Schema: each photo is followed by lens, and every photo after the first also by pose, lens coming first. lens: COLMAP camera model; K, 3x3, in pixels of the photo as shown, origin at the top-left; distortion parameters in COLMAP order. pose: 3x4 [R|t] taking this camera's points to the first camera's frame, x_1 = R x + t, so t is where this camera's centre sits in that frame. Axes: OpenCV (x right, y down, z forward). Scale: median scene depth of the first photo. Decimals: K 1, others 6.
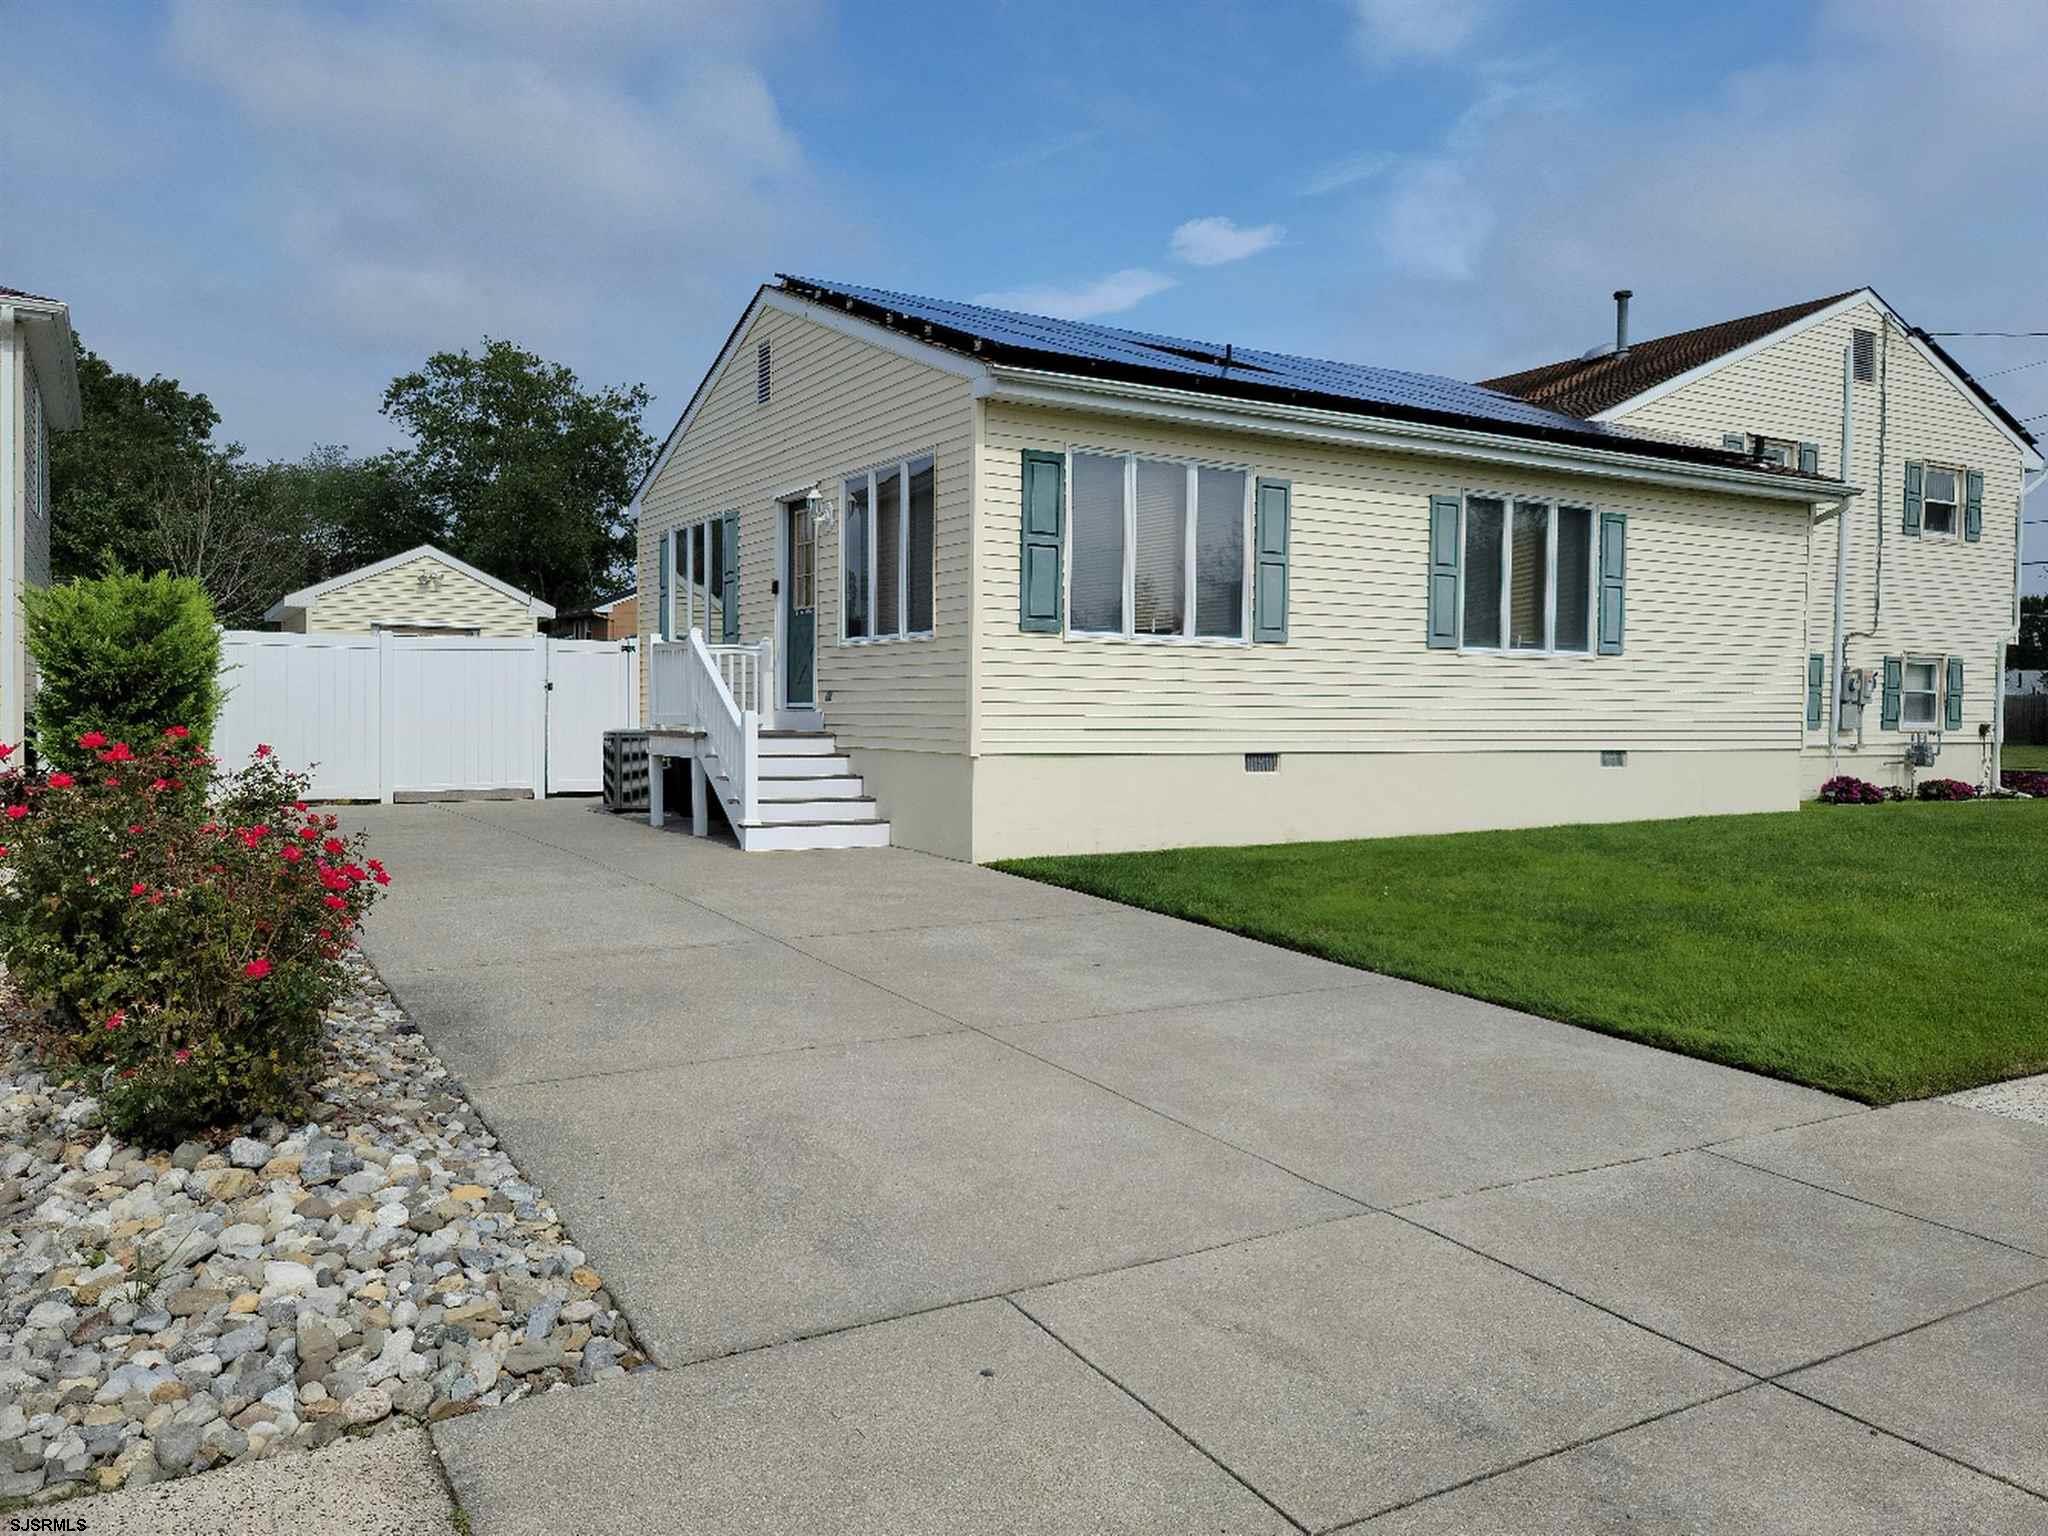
lens RADIAL K [[1487.0, 0, 1026.4], [0, 1487.0, 768.4], [0, 0, 1]] dist [0.062397, -0.042445]
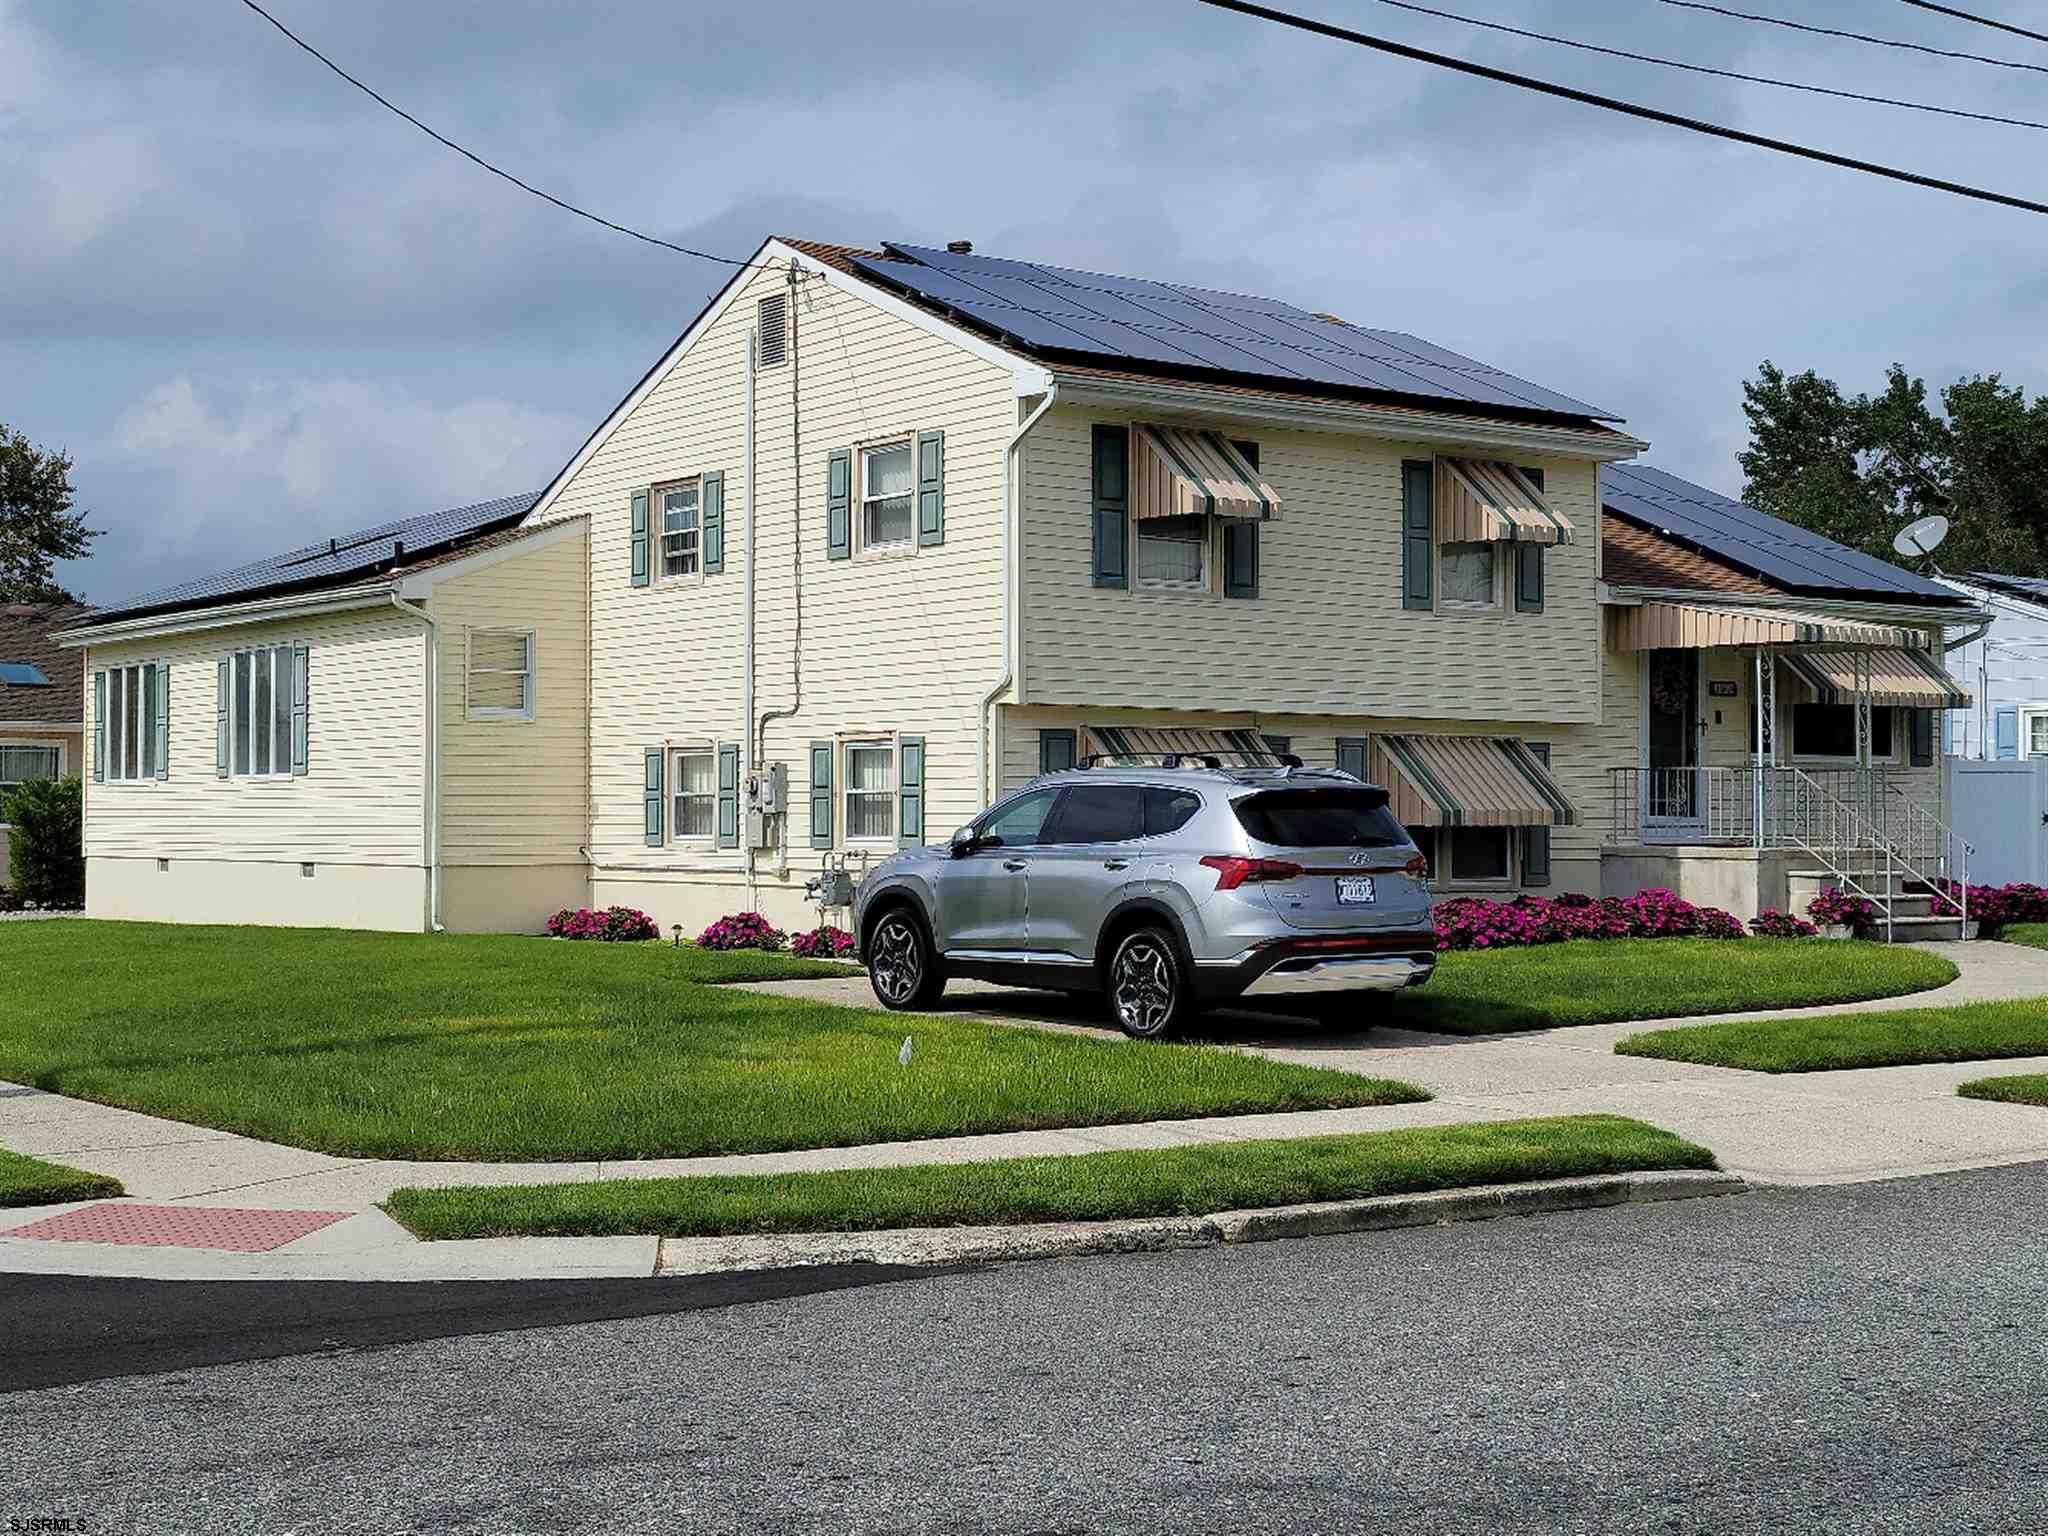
lens RADIAL K [[1487.0, 0, 1027.4], [0, 1487.0, 768.9], [0, 0, 1]] dist [0.062397, -0.042445]
pose [[0.401161, -0.035992, -0.915300, 1.242198], [-0.021863, 0.998567, -0.048848, -0.031316], [0.915747, 0.039607, 0.399799, 0.829737]]
